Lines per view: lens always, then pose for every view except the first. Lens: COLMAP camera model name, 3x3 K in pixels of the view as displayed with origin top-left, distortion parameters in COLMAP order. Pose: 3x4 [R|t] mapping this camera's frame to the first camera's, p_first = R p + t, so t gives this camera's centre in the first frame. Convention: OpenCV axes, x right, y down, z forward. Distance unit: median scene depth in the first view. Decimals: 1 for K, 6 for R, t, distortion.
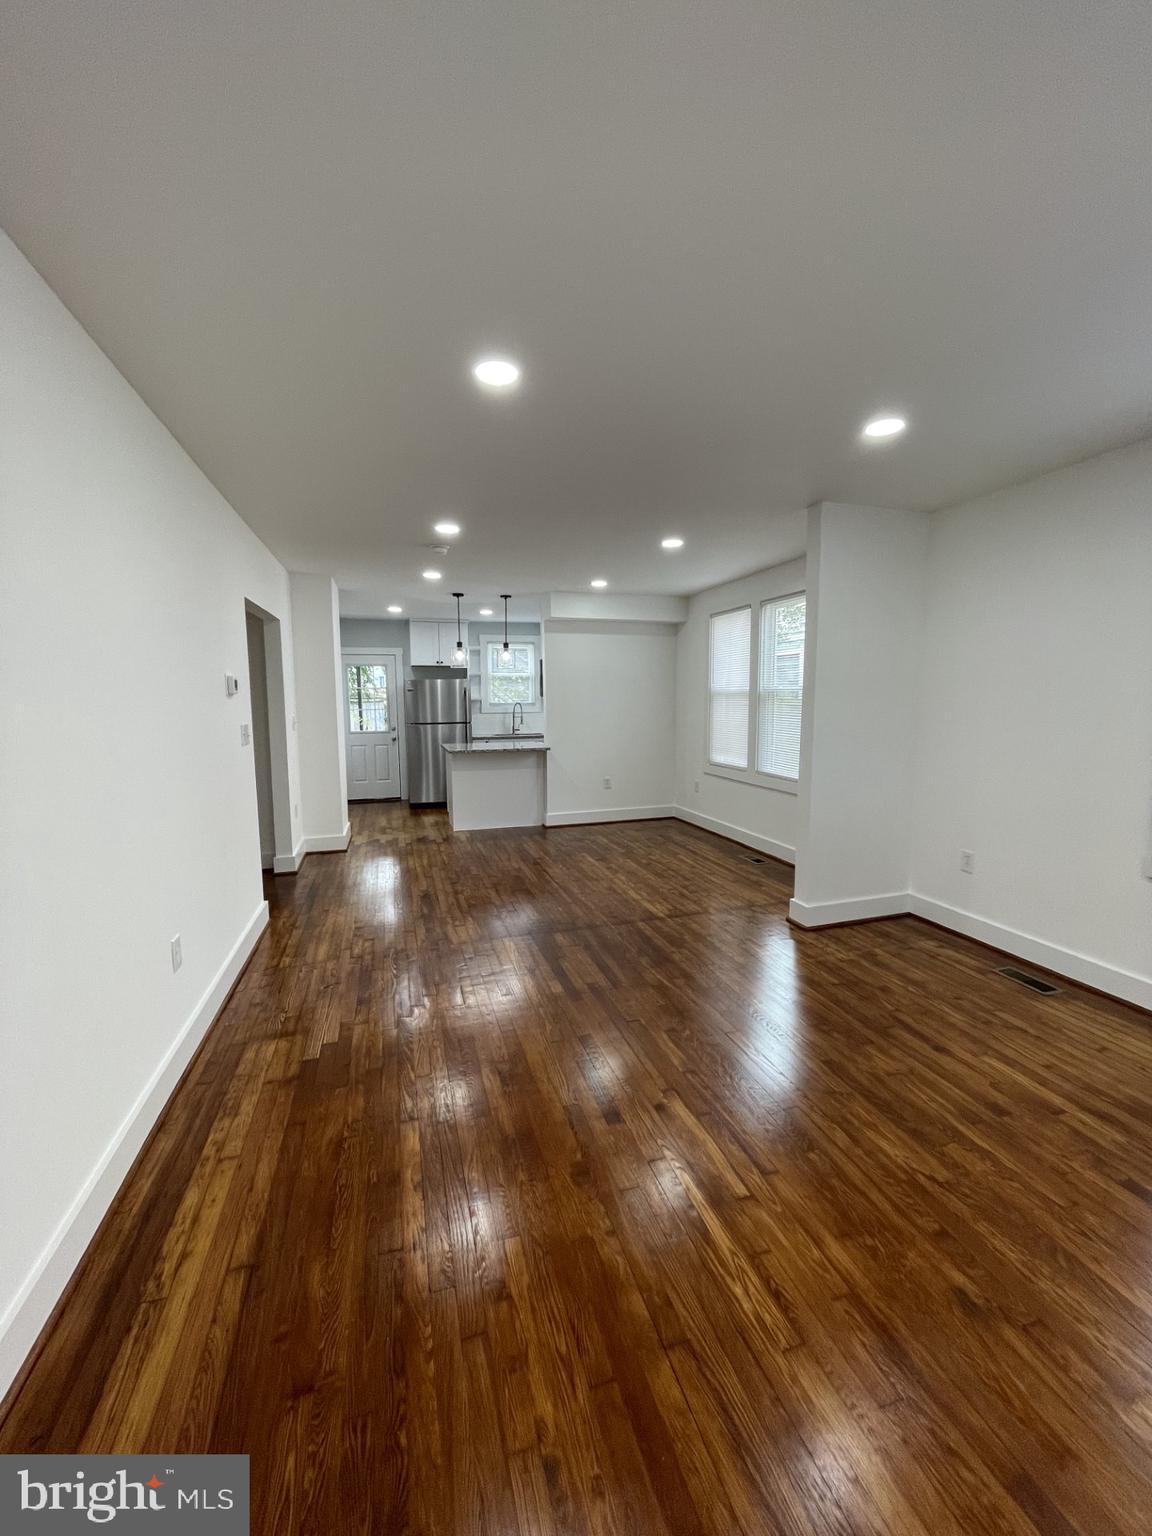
lens RADIAL K [[616.5, 0, 576.0], [0, 616.5, 768.0], [0, 0, 1]] dist [-0.002953, -0.000400]
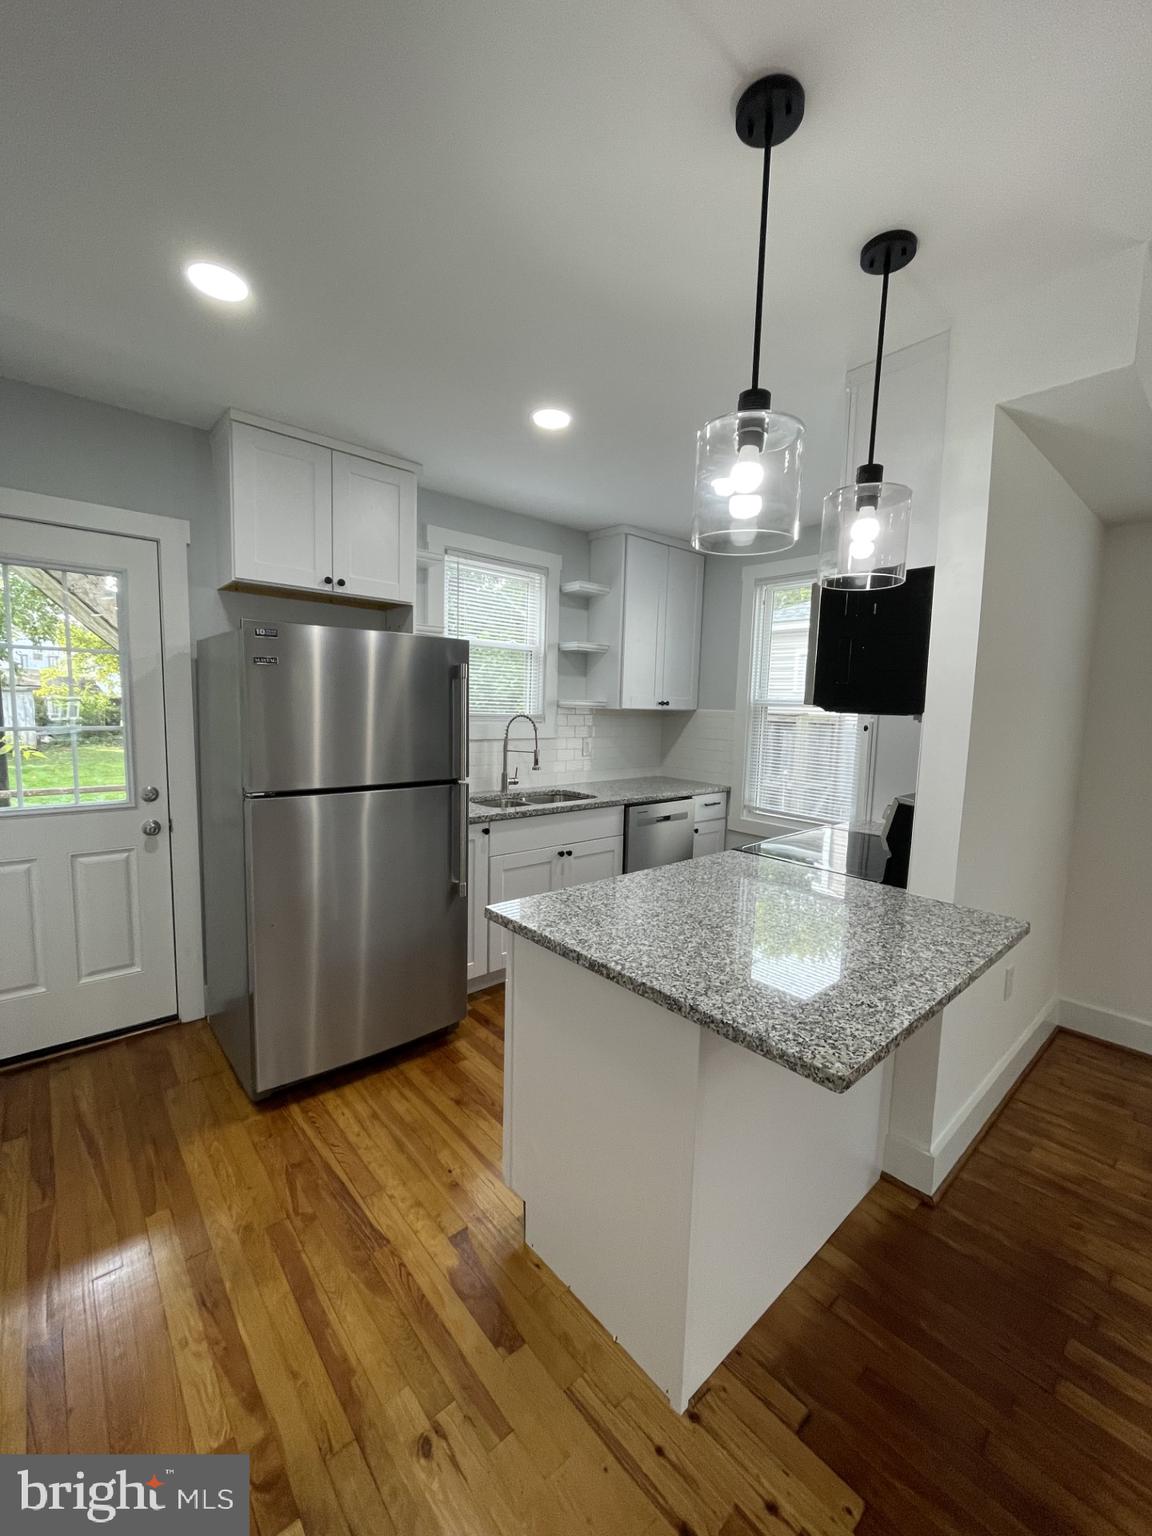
lens RADIAL K [[614.3, 0, 576.0], [0, 614.3, 768.0], [0, 0, 1]] dist [0.003229, 0.000106]
pose [[0.907934, -0.010118, 0.418990, -0.235088], [0.010819, 0.999941, 0.000702, -0.073989], [-0.418973, 0.003896, 0.907990, 0.650269]]
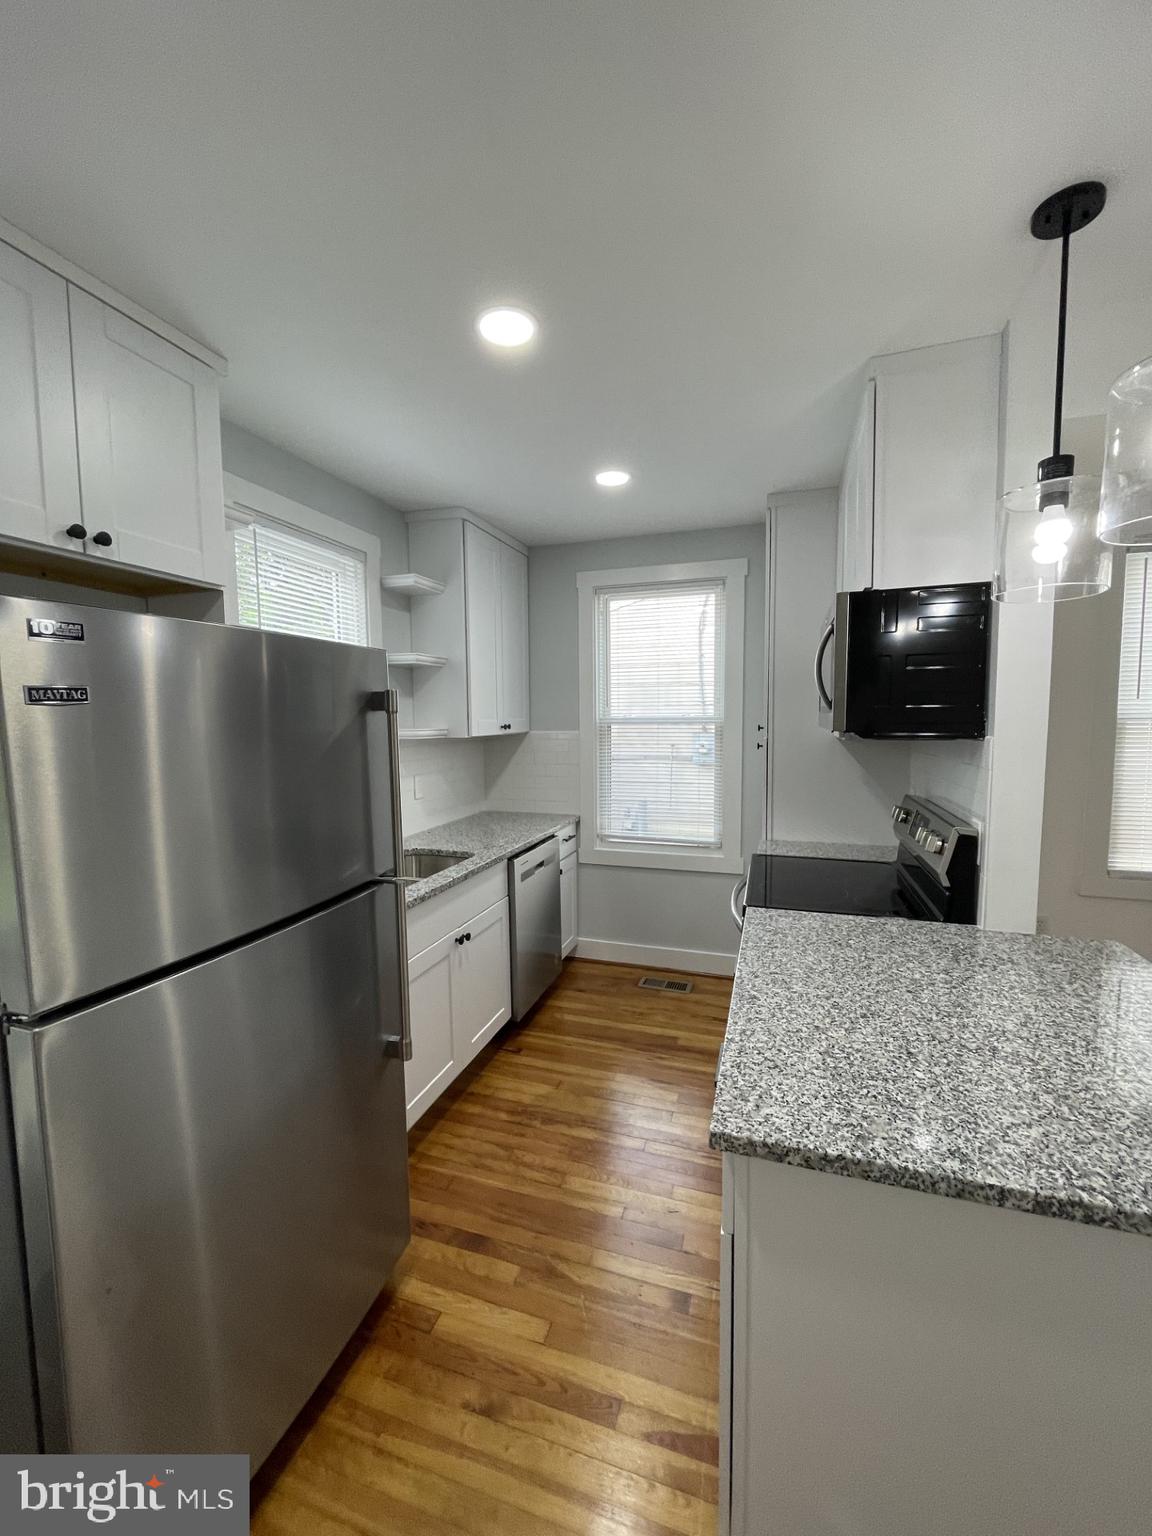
lens RADIAL K [[616.5, 0, 576.0], [0, 616.5, 768.0], [0, 0, 1]] dist [-0.002953, -0.000400]
pose [[0.572670, -0.067096, 0.817035, -0.276739], [0.097429, 0.995152, 0.013434, -0.096835], [-0.813976, 0.071909, 0.576431, 0.784228]]
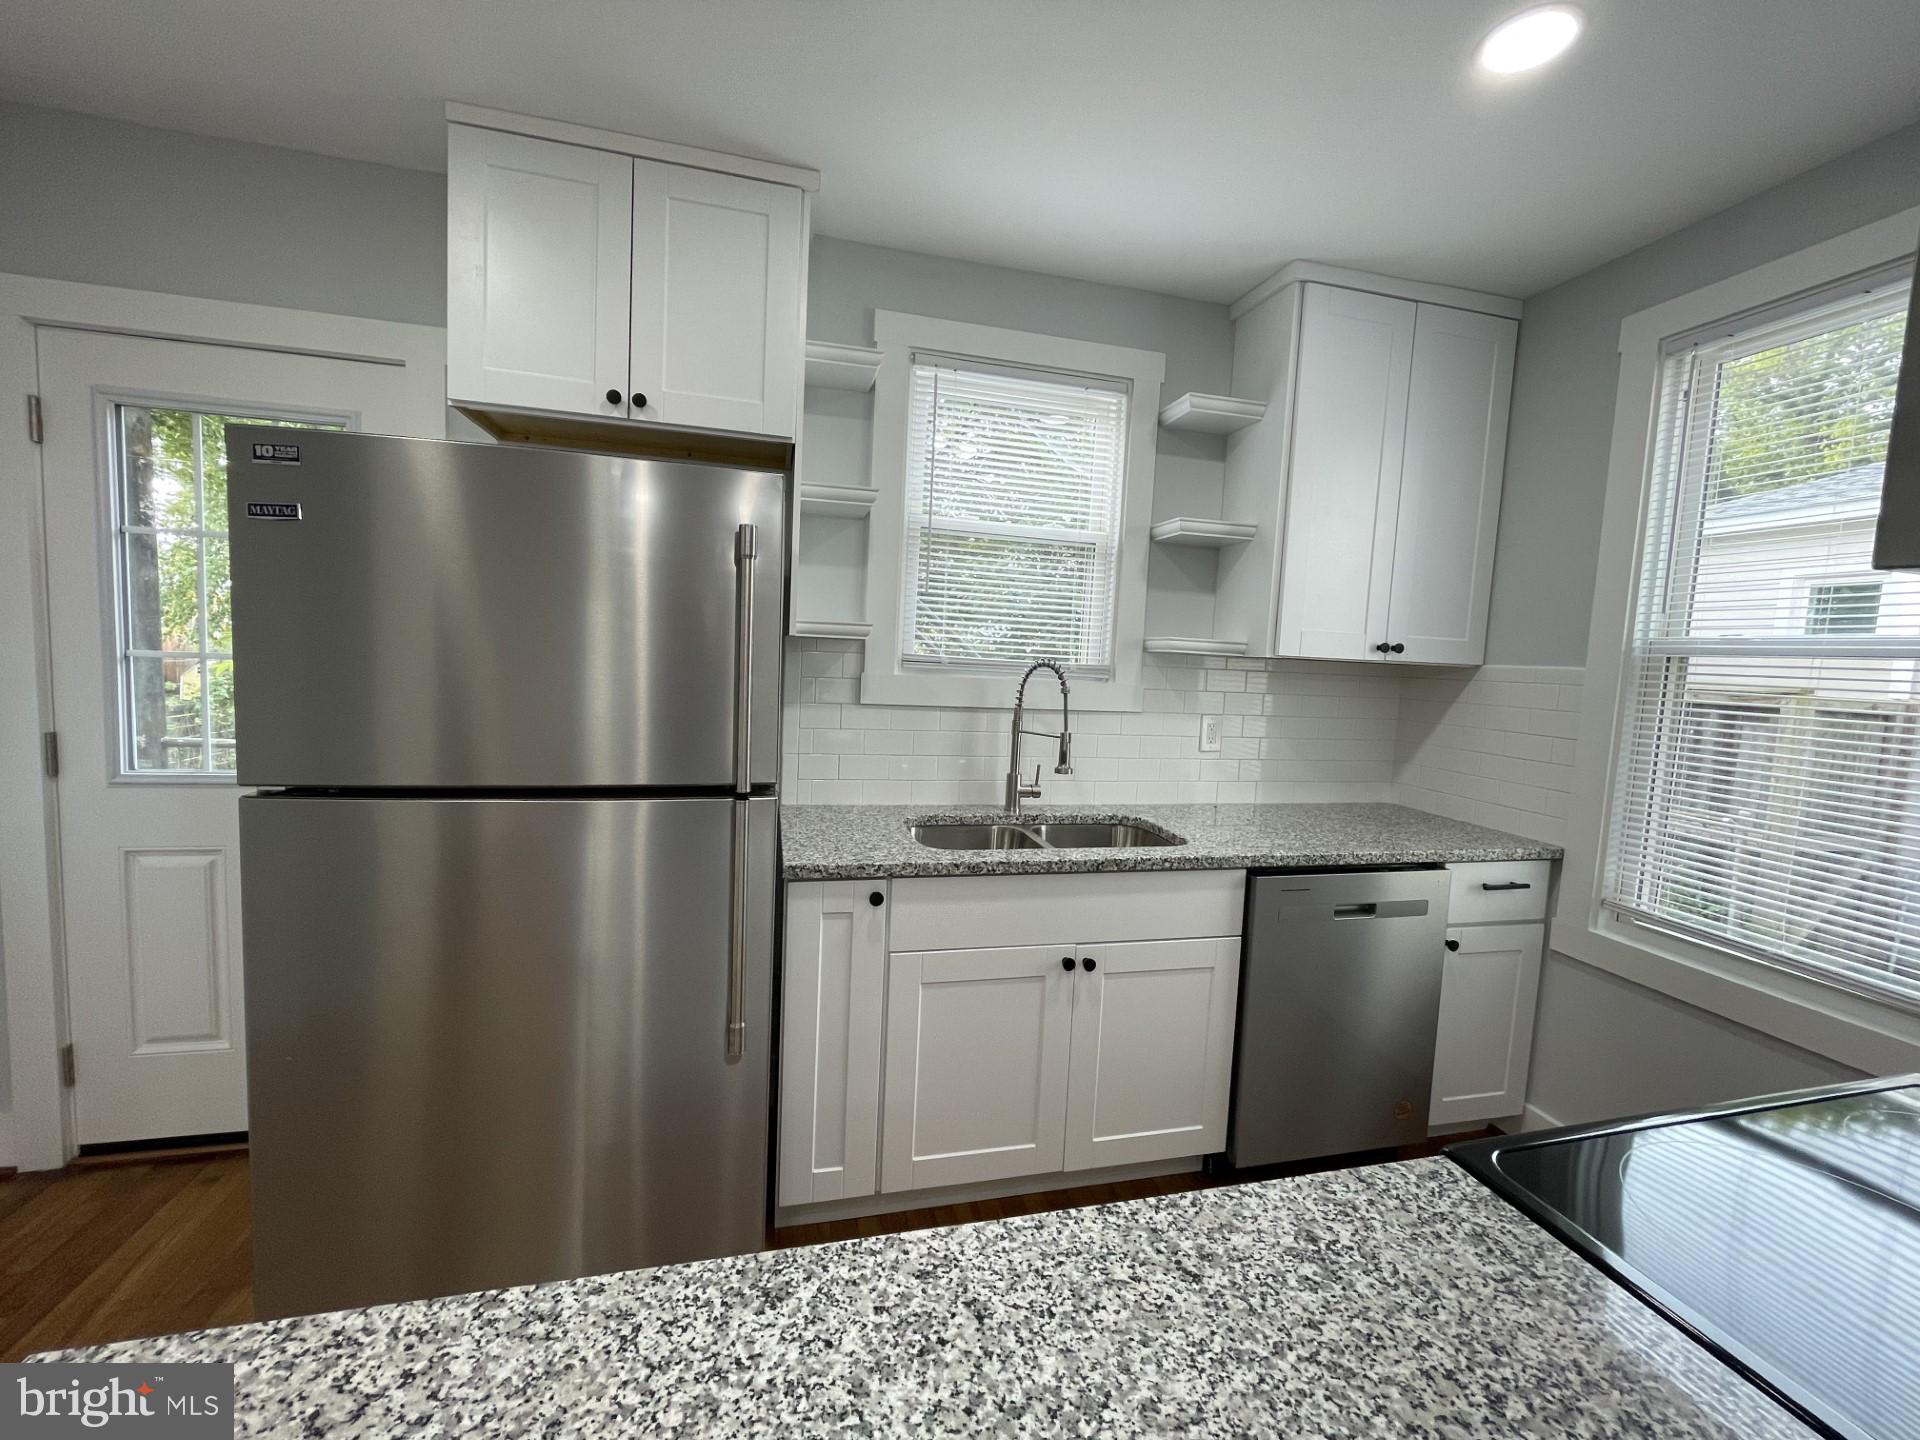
lens RADIAL K [[770.7, 0, 960.0], [0, 770.7, 720.0], [0, 0, 1]] dist [-0.002953, -0.000400]
pose [[0.997595, 0.057522, -0.038666, -0.114923], [-0.058579, 0.997923, -0.026790, -0.081398], [0.037045, 0.028991, 0.998893, 0.775094]]
